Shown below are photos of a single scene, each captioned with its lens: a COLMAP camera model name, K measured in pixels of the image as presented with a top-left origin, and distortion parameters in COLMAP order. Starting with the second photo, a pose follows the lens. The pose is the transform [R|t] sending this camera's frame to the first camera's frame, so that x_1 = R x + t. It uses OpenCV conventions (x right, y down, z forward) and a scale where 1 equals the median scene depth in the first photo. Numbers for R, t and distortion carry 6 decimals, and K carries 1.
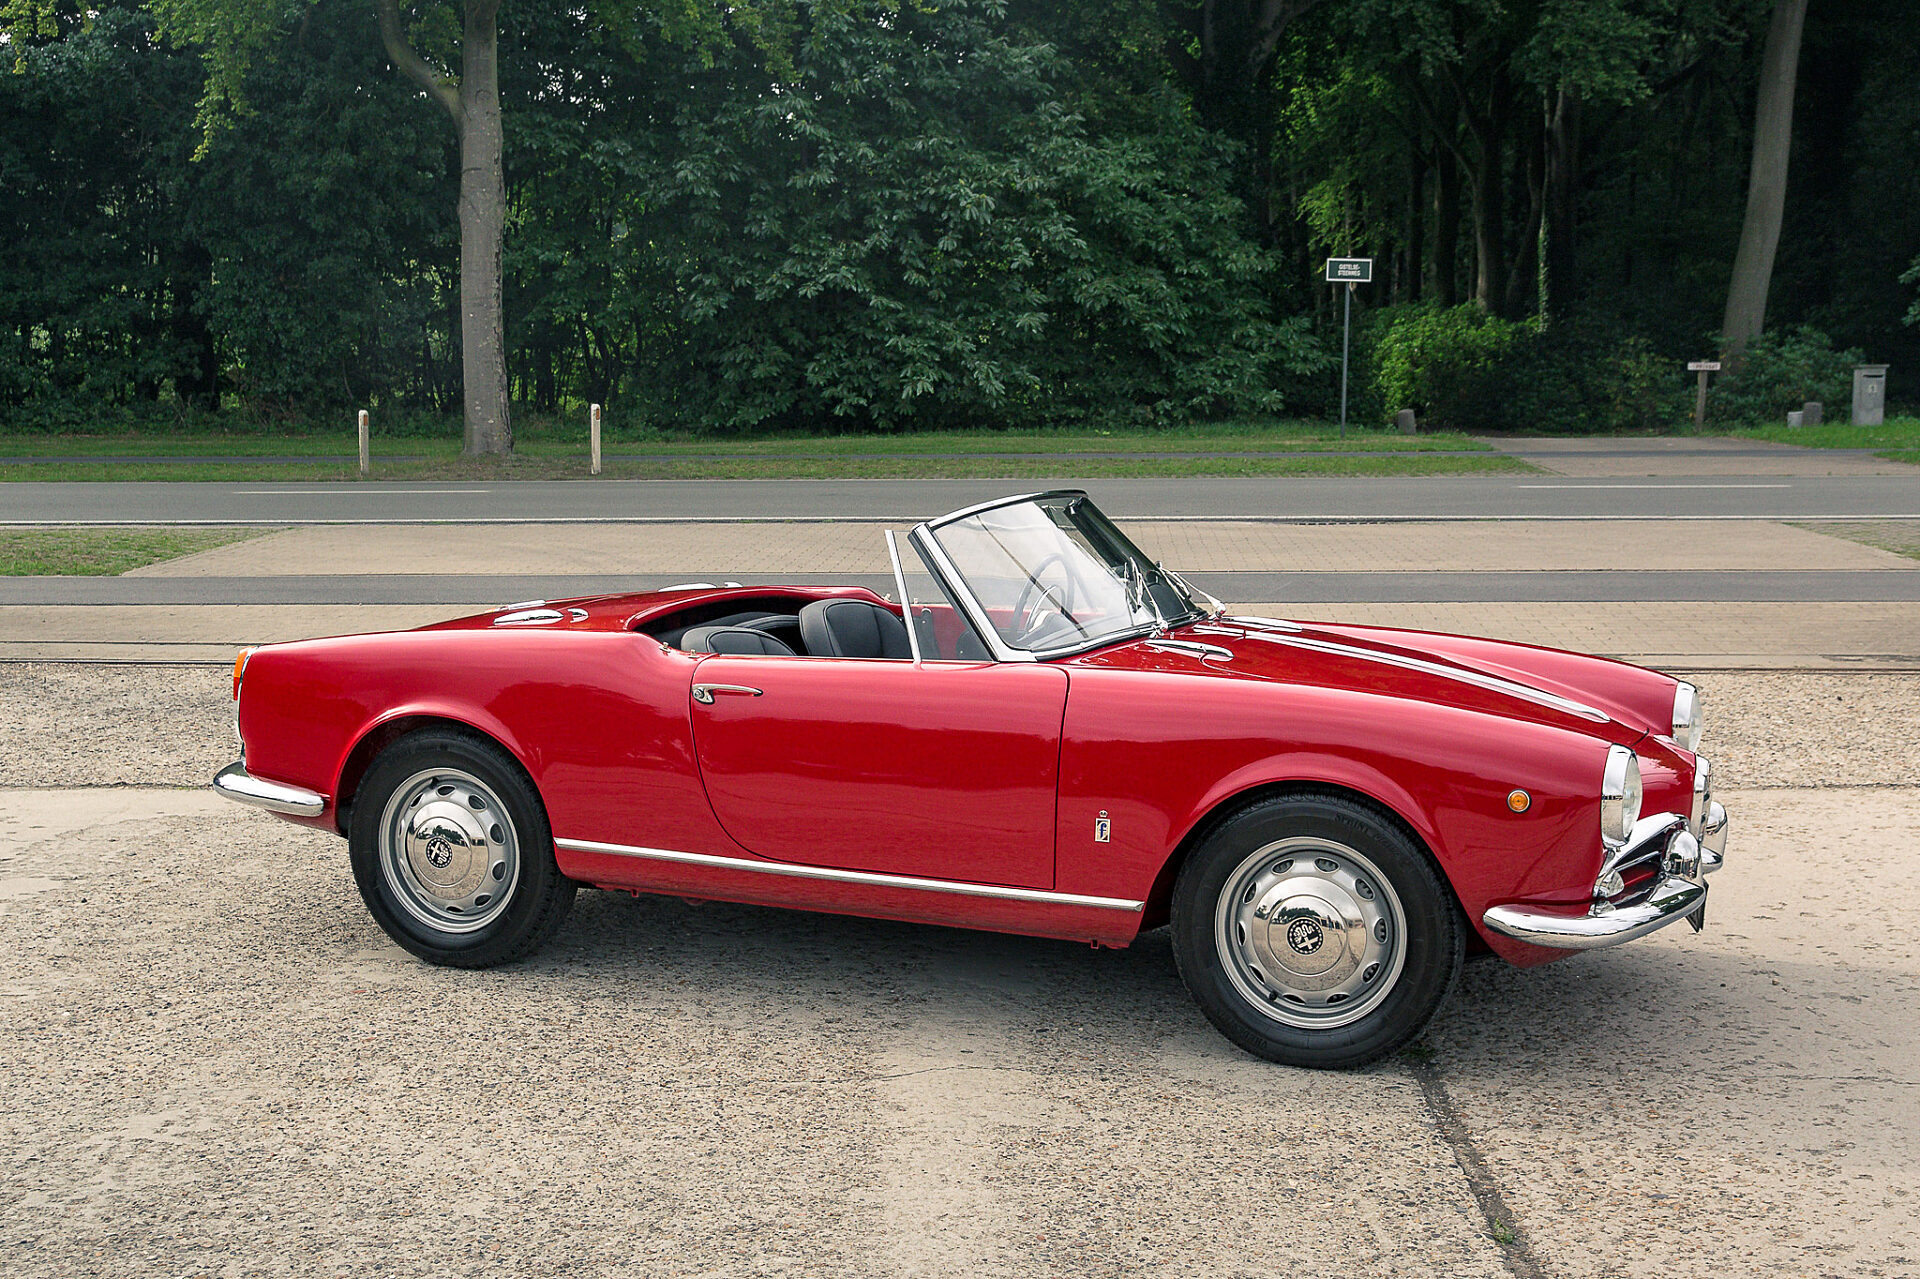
lens RADIAL K [[2535.5, 0, 924.1], [0, 2535.5, 754.8], [0, 0, 1]] dist [-0.021990, 0.148142]
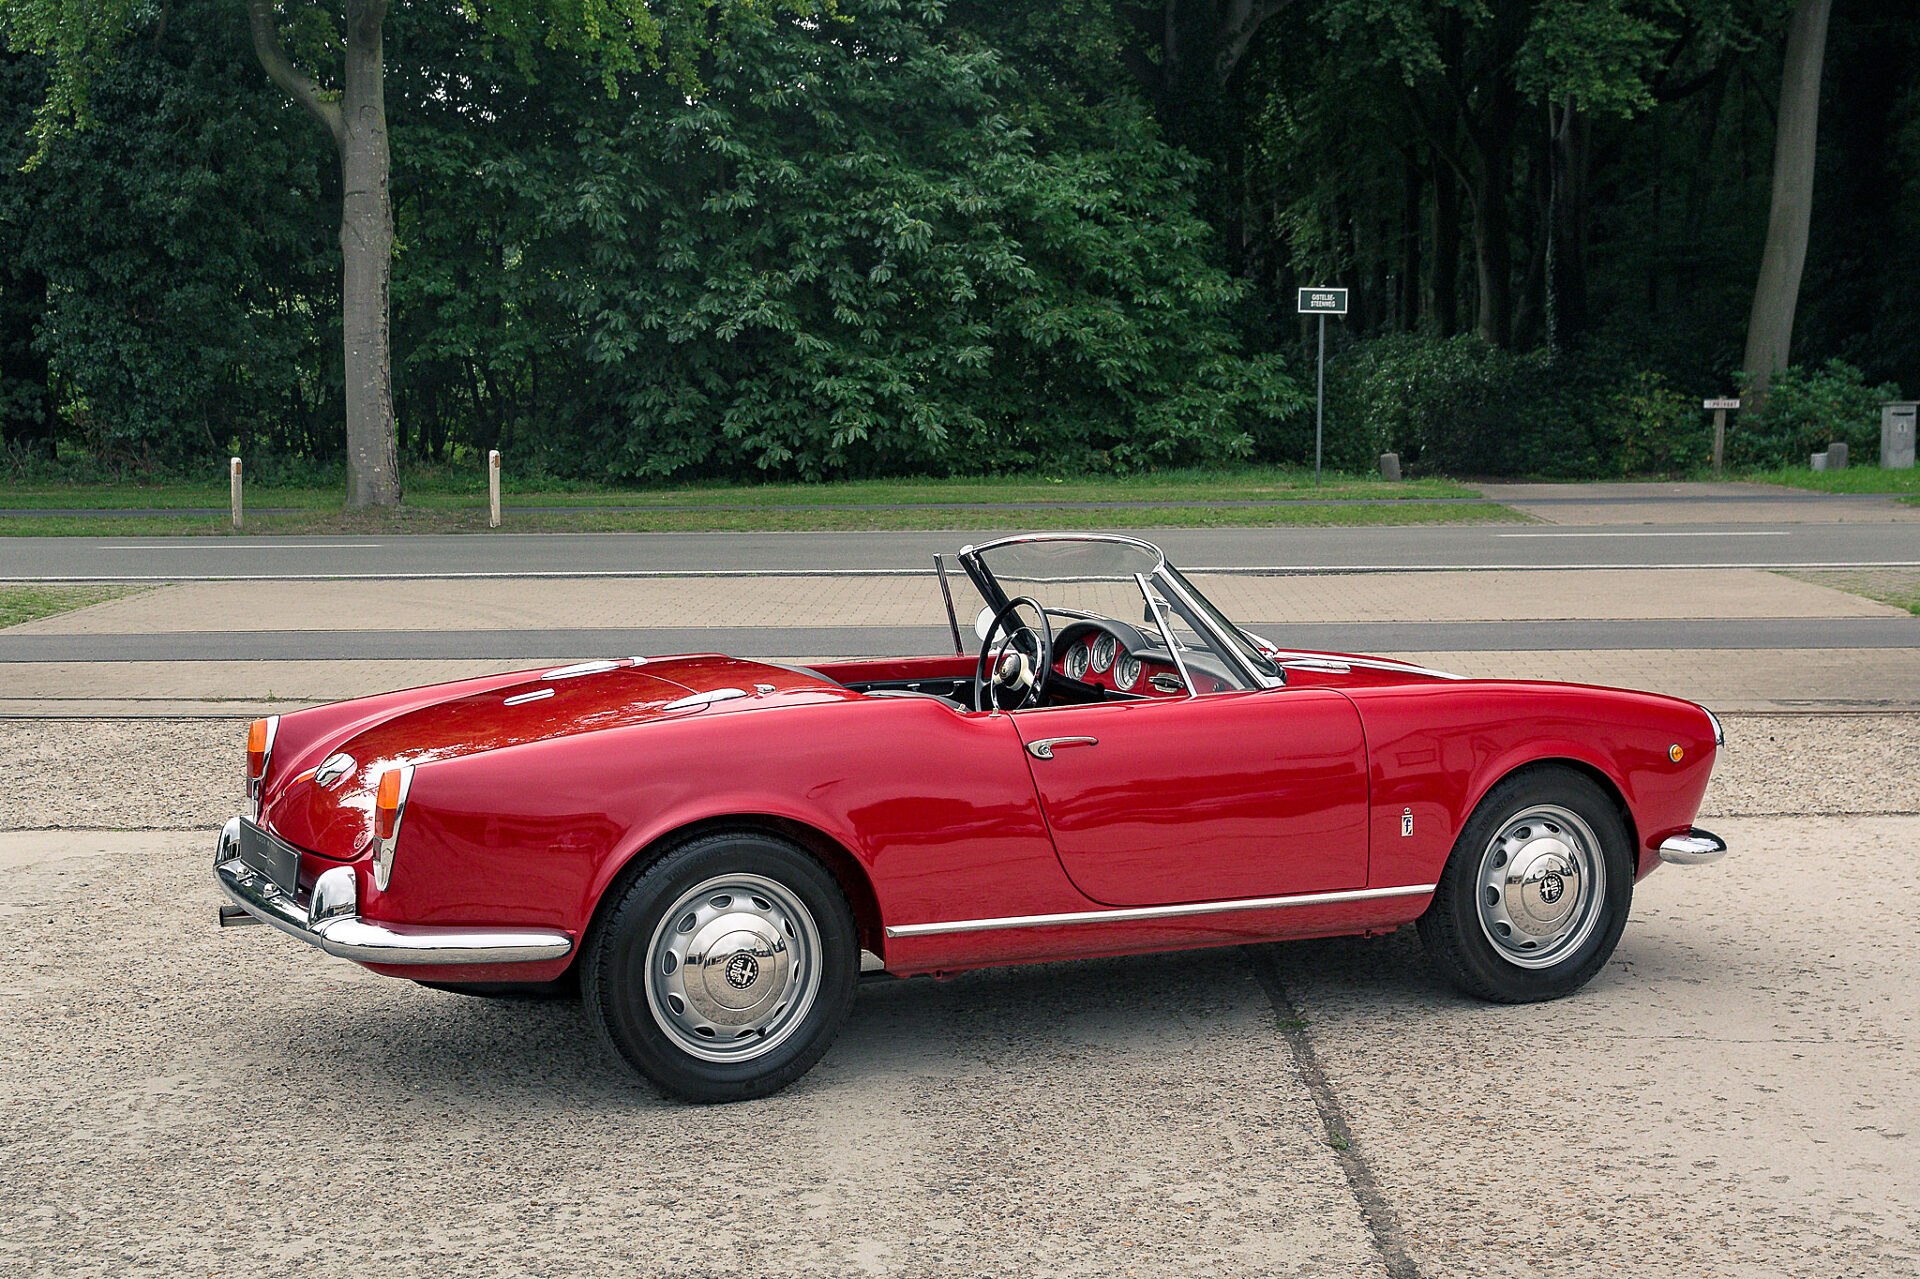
lens RADIAL K [[3684.0, 0, 964.2], [0, 3684.0, 823.0], [0, 0, 1]] dist [0.047021, 0.230374]
pose [[0.999656, -0.006132, 0.025517, 0.004152], [0.007075, 0.999289, -0.037030, 0.042909], [-0.025272, 0.037198, 0.998988, -0.304482]]
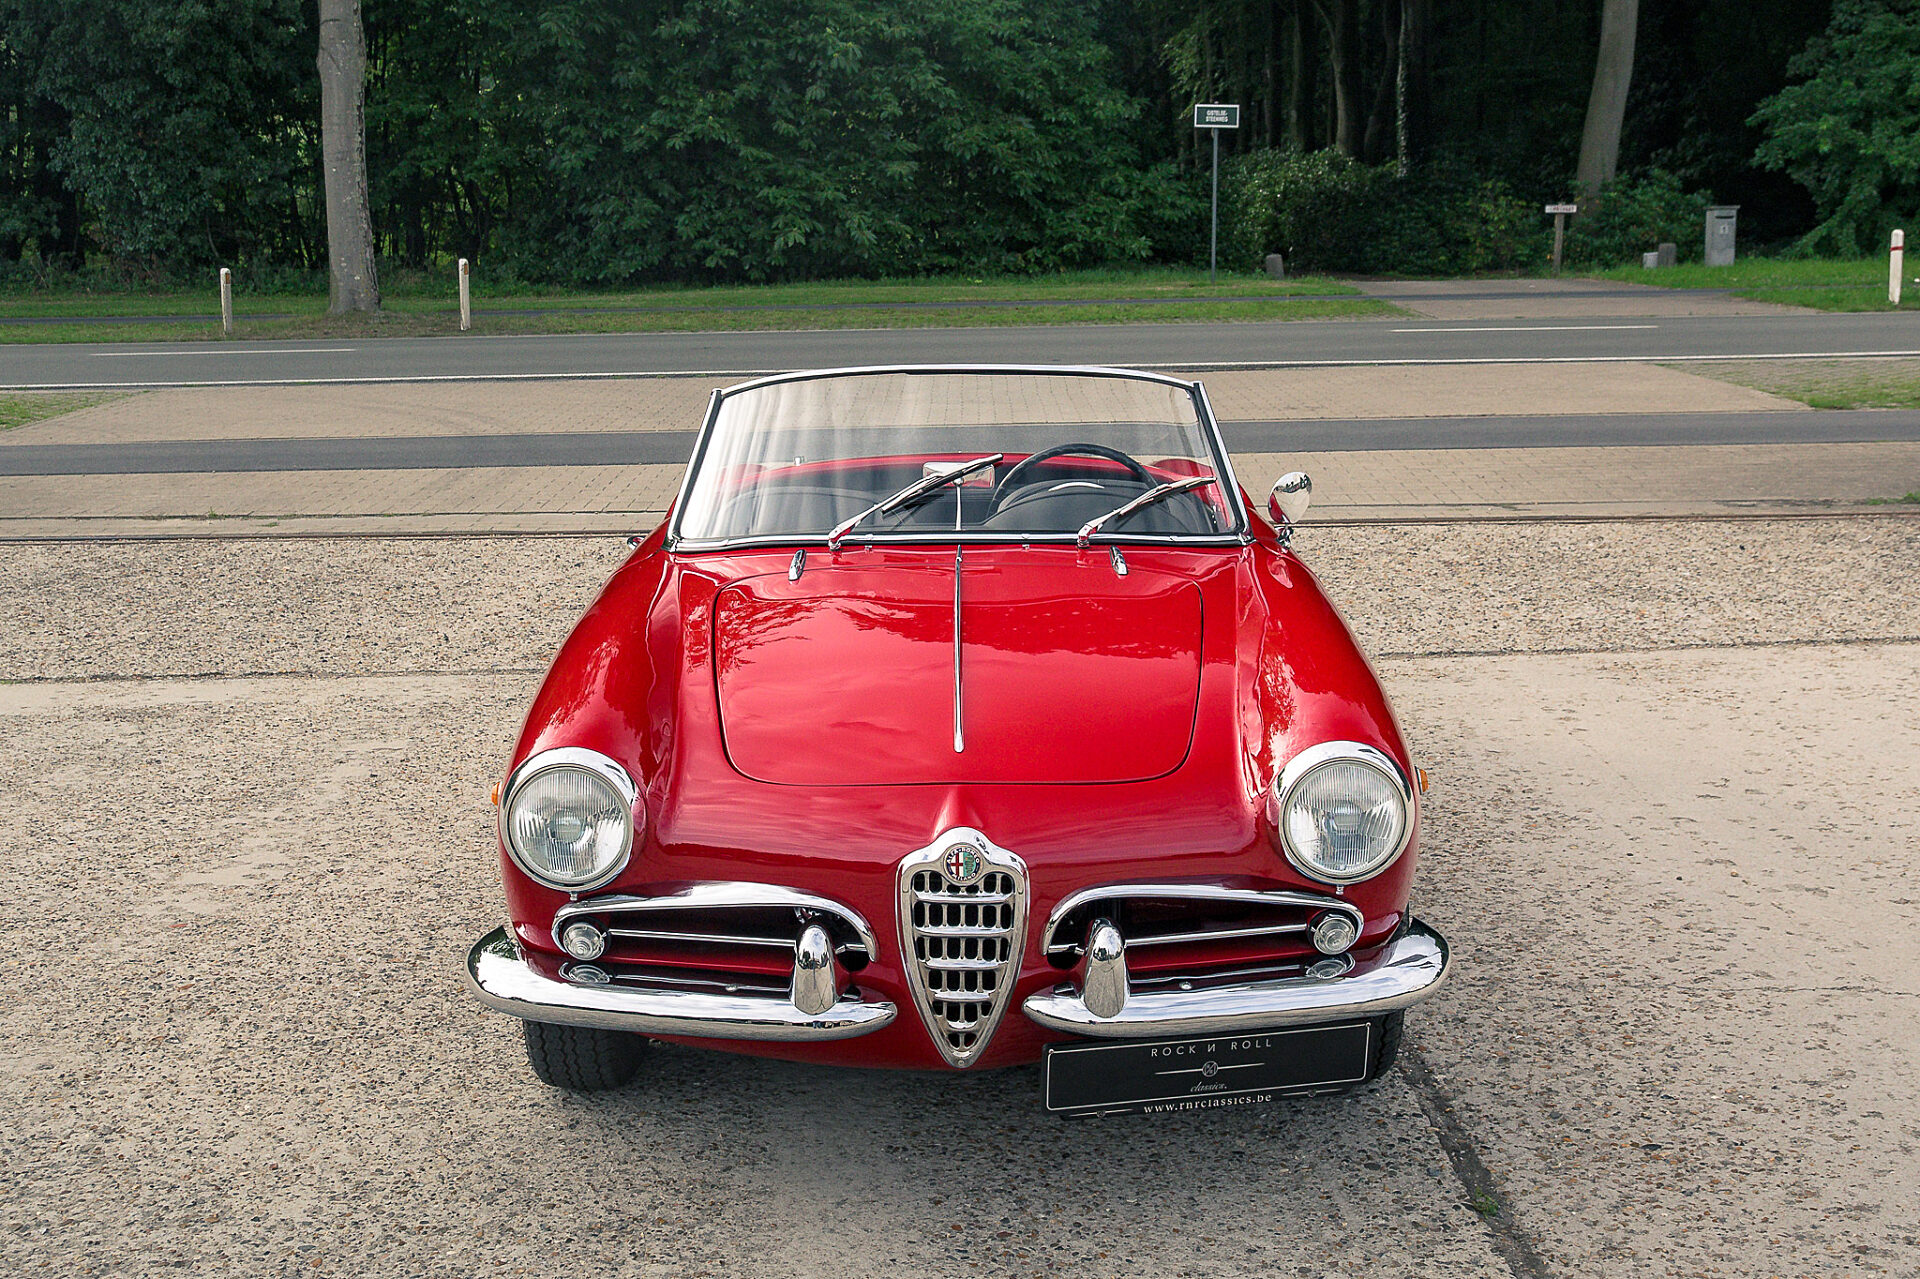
lens RADIAL K [[2268.4, 0, 927.0], [0, 2268.4, 641.8], [0, 0, 1]] dist [-0.030934, 0.096384]
pose [[0.998262, -0.021243, 0.054961, -0.000944], [0.019448, 0.999266, 0.032994, -0.014273], [-0.055622, -0.031867, 0.997943, 0.099989]]
